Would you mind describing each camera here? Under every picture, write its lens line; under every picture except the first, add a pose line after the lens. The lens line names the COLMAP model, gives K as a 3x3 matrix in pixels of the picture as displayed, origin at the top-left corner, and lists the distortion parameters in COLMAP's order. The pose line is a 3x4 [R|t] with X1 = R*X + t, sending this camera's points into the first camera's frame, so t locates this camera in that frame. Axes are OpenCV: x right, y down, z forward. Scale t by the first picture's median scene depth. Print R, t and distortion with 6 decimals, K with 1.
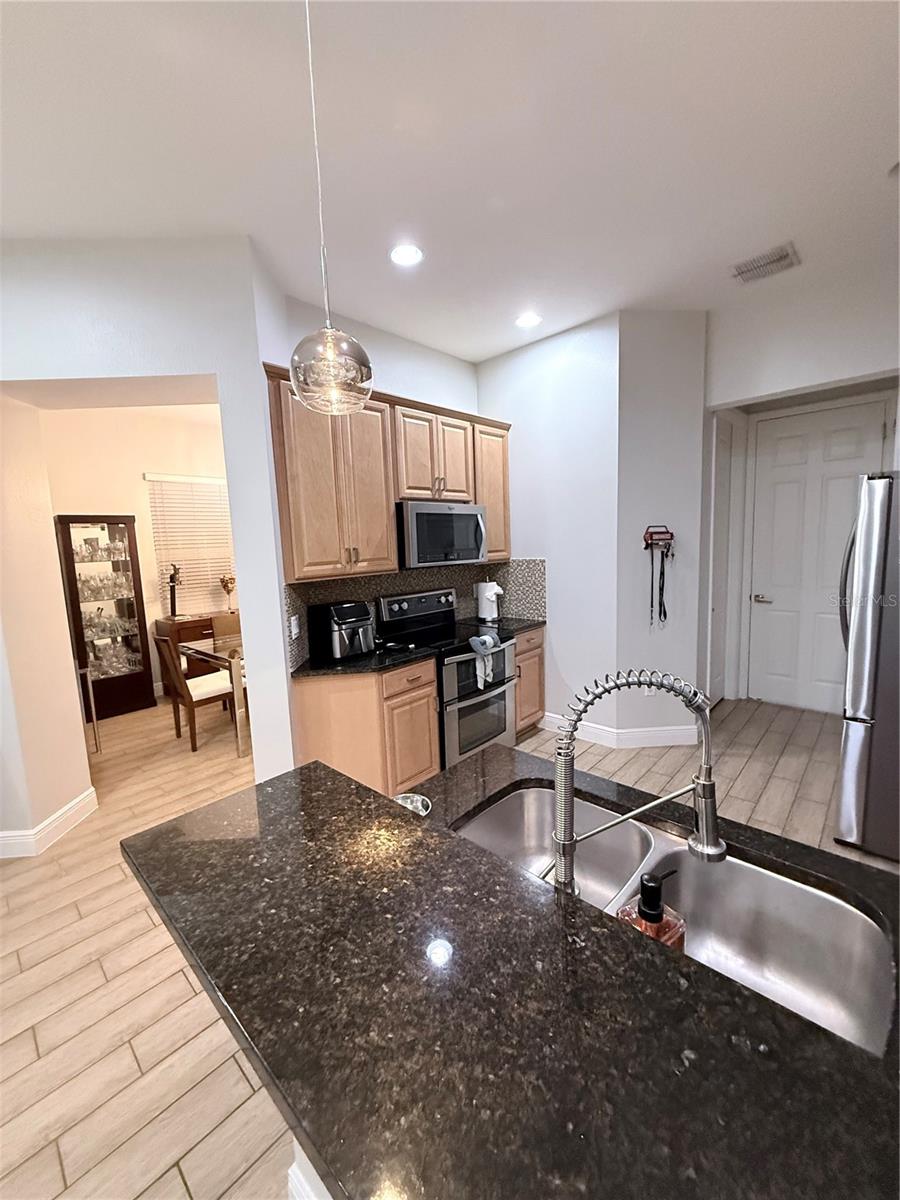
lens RADIAL K [[475.5, 0, 450.9], [0, 475.5, 595.3], [0, 0, 1]] dist [-0.000319, -0.000192]
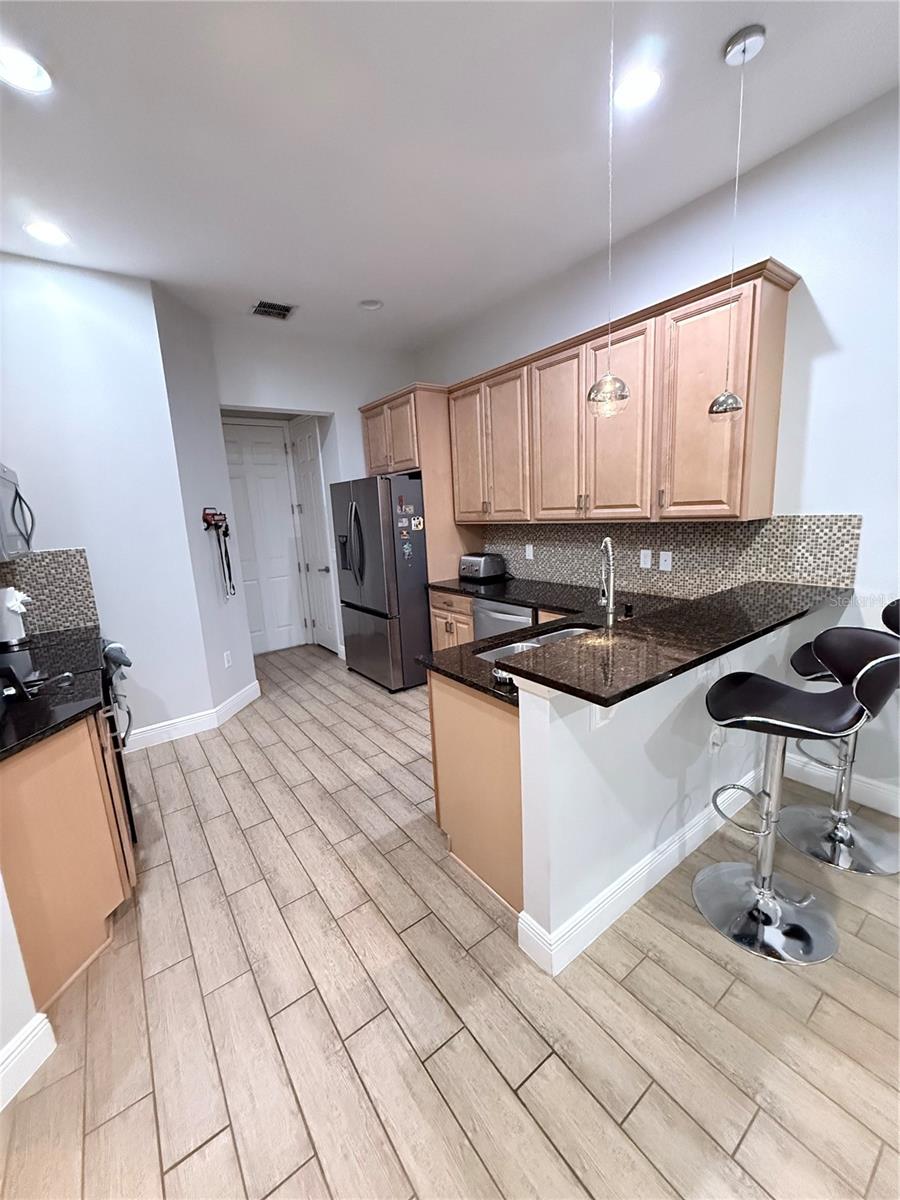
lens RADIAL K [[475.5, 0, 449.3], [0, 475.5, 597.6], [0, 0, 1]] dist [-0.000319, -0.000192]
pose [[0.183739, -0.157507, 0.970274, -1.464969], [0.150872, 0.979902, 0.130500, -0.021622], [-0.971328, 0.122409, 0.203809, 0.789915]]
